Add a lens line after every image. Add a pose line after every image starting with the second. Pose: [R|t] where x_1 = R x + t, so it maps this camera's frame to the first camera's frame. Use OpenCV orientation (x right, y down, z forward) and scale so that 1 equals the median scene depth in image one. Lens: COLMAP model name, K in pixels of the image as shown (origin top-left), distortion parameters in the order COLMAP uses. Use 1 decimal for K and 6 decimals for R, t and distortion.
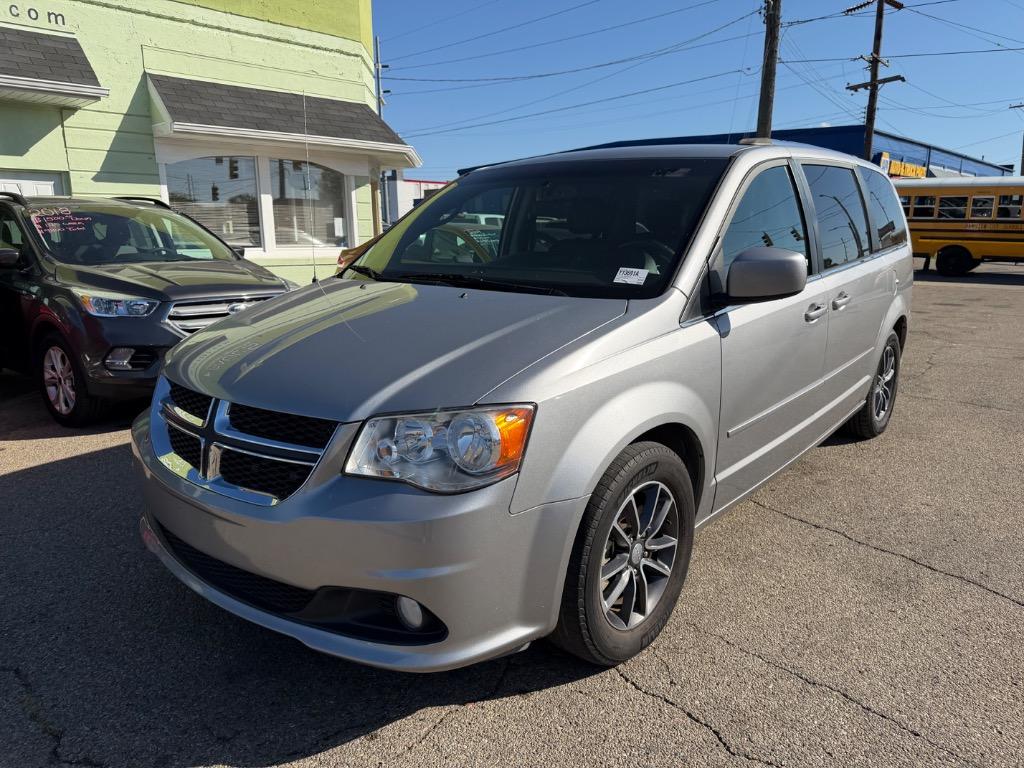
lens RADIAL K [[732.9, 0, 508.1], [0, 732.9, 383.2], [0, 0, 1]] dist [0.007340, -0.007514]
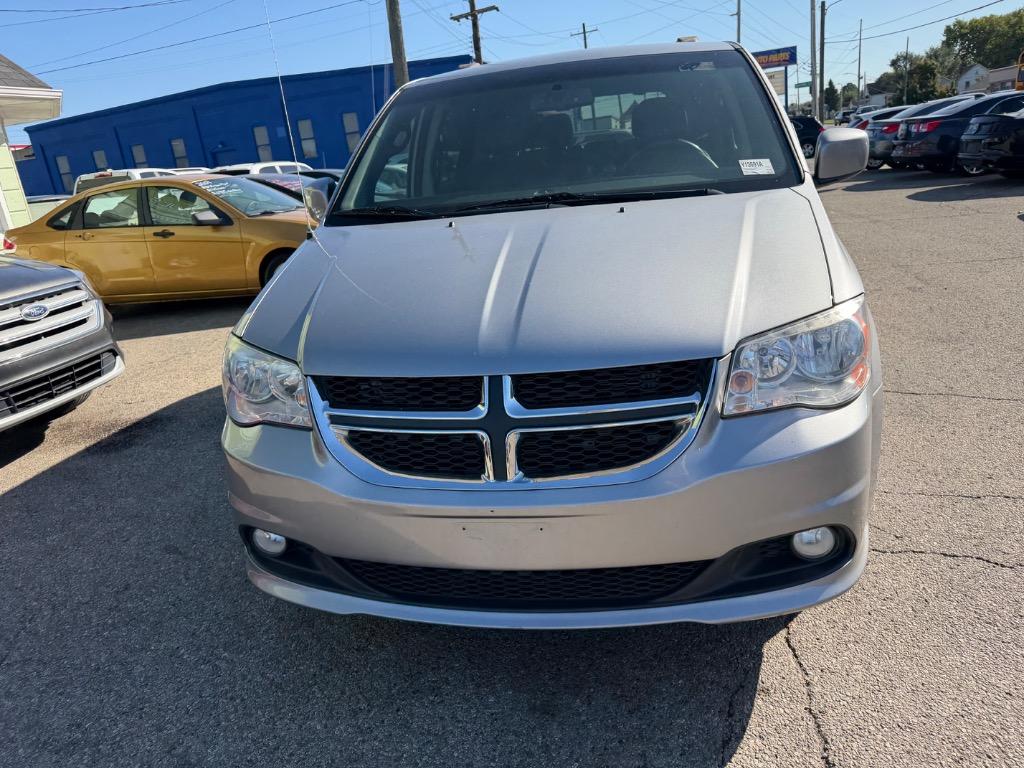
lens RADIAL K [[734.9, 0, 518.0], [0, 734.9, 384.3], [0, 0, 1]] dist [0.001234, -0.001578]
pose [[0.861668, -0.234336, 0.450127, -0.483329], [0.200569, 0.972041, 0.122099, -0.038879], [-0.466154, -0.014927, 0.884578, 0.212978]]
